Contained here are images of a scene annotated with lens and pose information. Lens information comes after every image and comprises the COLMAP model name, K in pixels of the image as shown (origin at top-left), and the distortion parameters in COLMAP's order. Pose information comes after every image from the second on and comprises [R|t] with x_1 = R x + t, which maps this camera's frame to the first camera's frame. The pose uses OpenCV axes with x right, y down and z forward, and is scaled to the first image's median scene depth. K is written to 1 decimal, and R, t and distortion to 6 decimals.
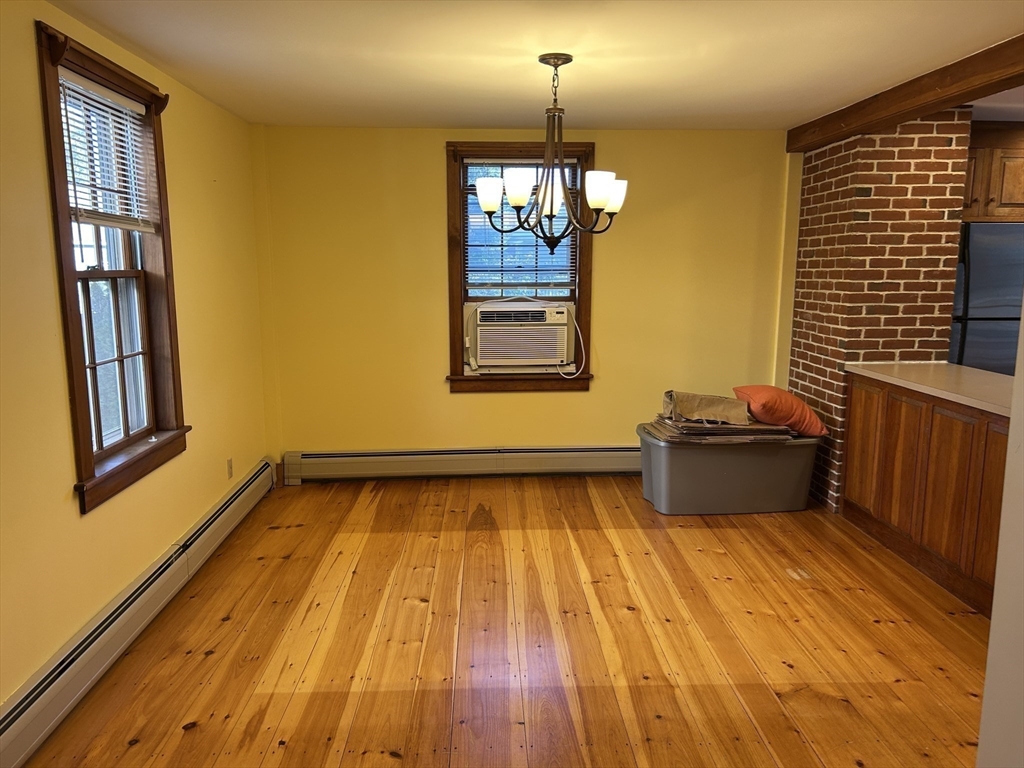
lens RADIAL K [[771.2, 0, 516.2], [0, 771.2, 393.1], [0, 0, 1]] dist [0.053991, -0.062954]
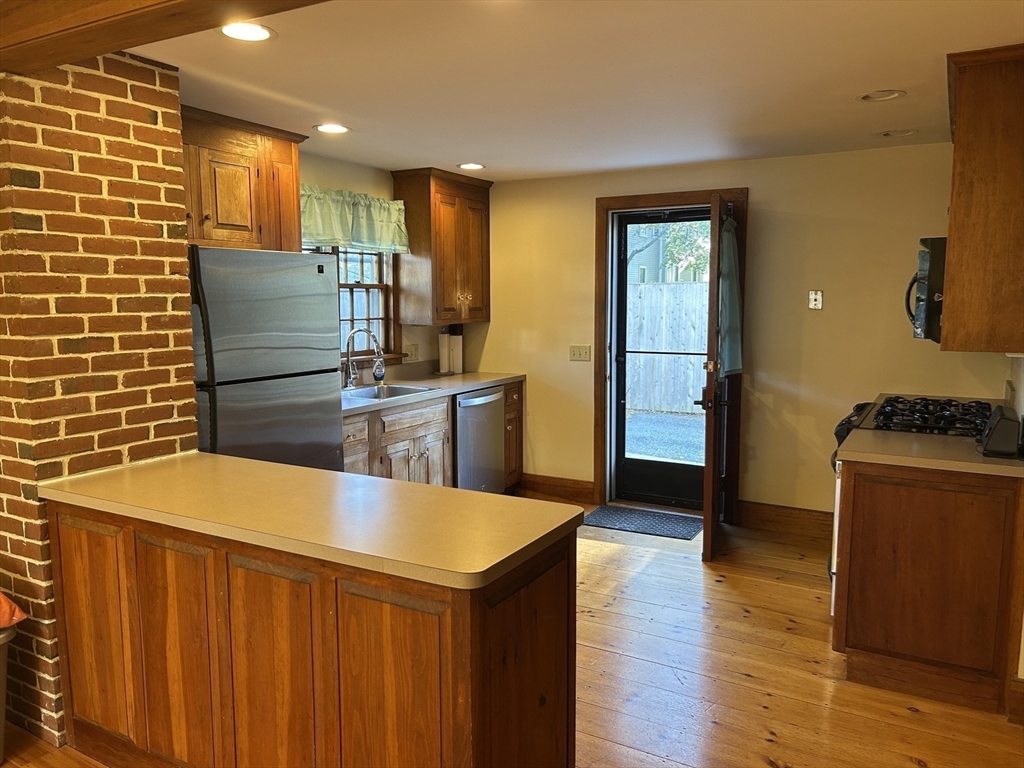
lens RADIAL K [[771.2, 0, 516.2], [0, 771.2, 393.1], [0, 0, 1]] dist [0.053991, -0.062954]
pose [[0.539919, -0.106333, 0.834974, 0.152894], [0.139797, 0.989539, 0.035620, -0.076750], [-0.830027, 0.097494, 0.549136, 0.413235]]
